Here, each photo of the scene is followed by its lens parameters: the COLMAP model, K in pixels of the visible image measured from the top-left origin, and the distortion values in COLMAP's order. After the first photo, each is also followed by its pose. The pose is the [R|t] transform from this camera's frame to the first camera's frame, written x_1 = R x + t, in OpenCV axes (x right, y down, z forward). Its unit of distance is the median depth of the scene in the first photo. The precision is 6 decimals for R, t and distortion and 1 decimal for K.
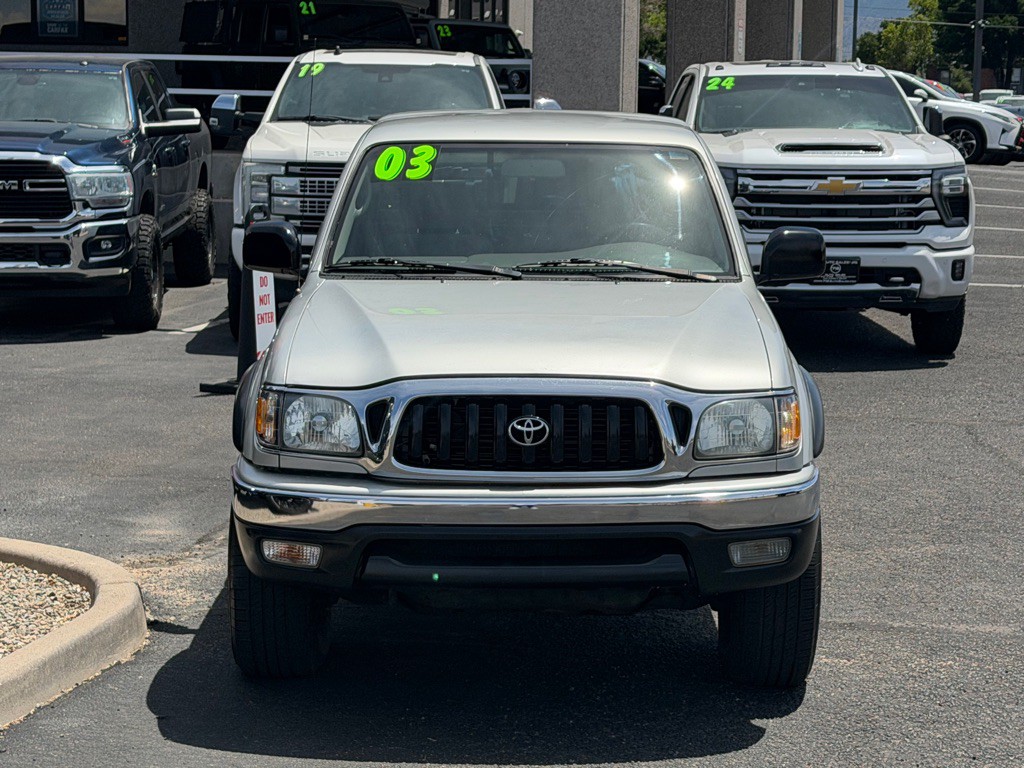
lens RADIAL K [[2244.6, 0, 535.5], [0, 2244.6, 372.9], [0, 0, 1]] dist [0.146862, 0.000000]
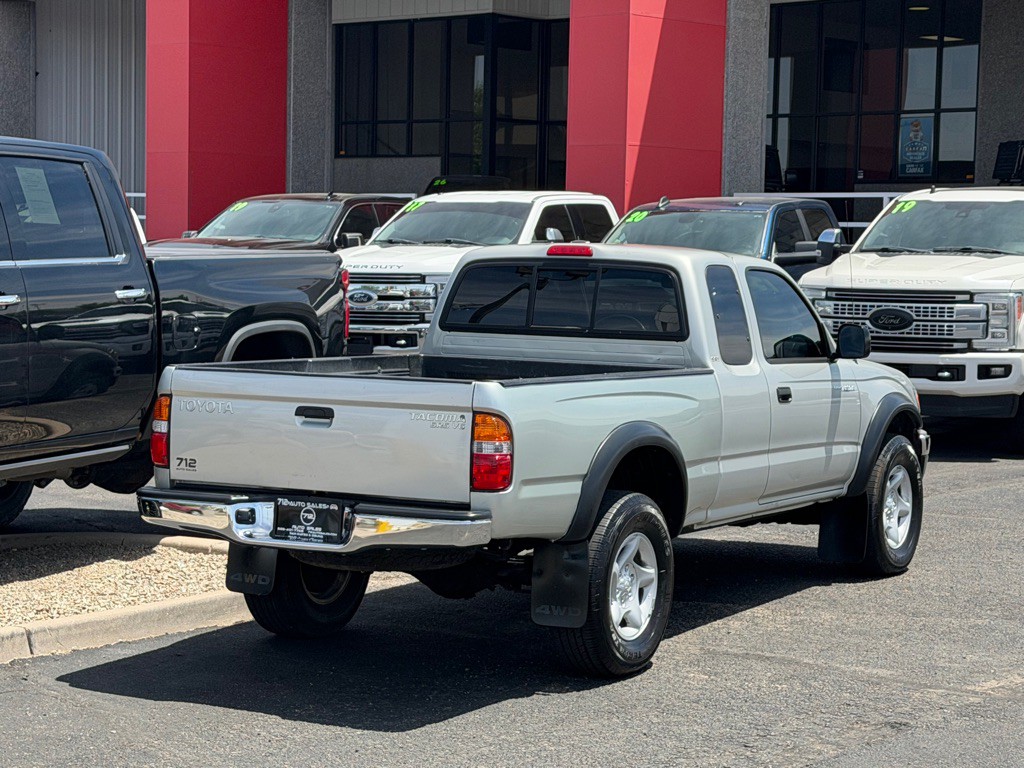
lens RADIAL K [[2244.6, 0, 519.9], [0, 2244.6, 393.3], [0, 0, 1]] dist [0.146862, 0.000000]
pose [[0.878461, 0.034114, -0.476594, 0.308110], [-0.057318, 0.997769, -0.034229, 0.008530], [0.474363, 0.057386, 0.878457, -0.082471]]
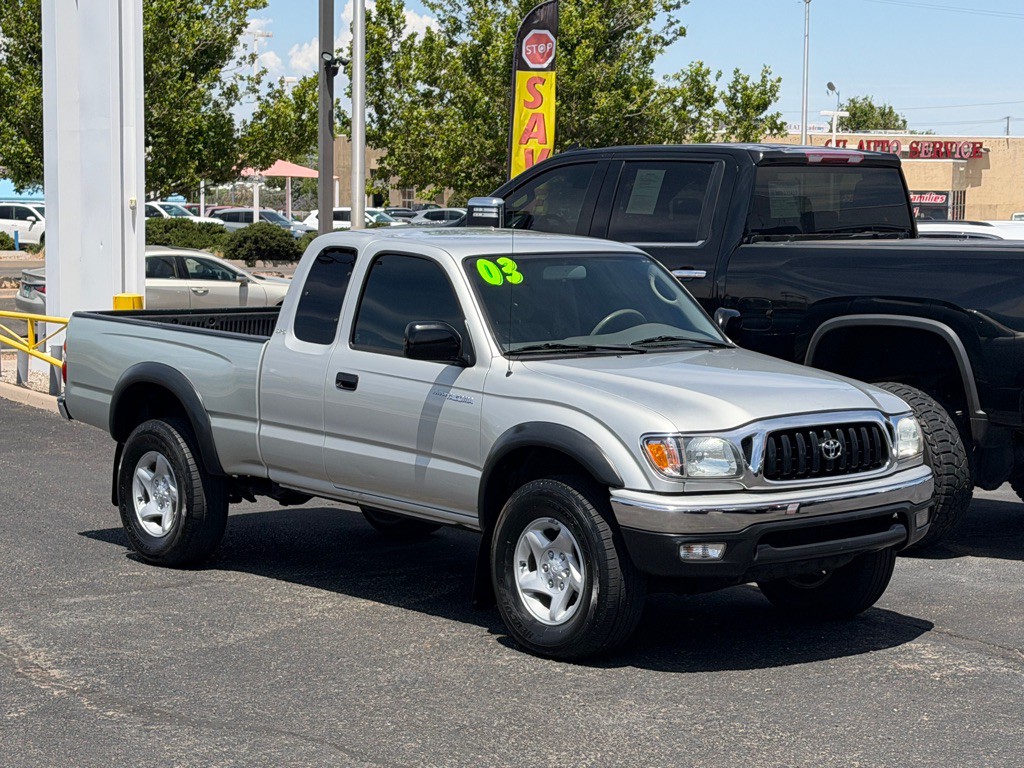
lens RADIAL K [[2244.6, 0, 519.5], [0, 2244.6, 386.9], [0, 0, 1]] dist [0.146862, 0.000000]
pose [[0.752572, -0.065711, 0.655223, -0.460738], [0.086051, 0.996290, 0.001080, -0.013825], [-0.652863, 0.055570, 0.755435, 0.006945]]
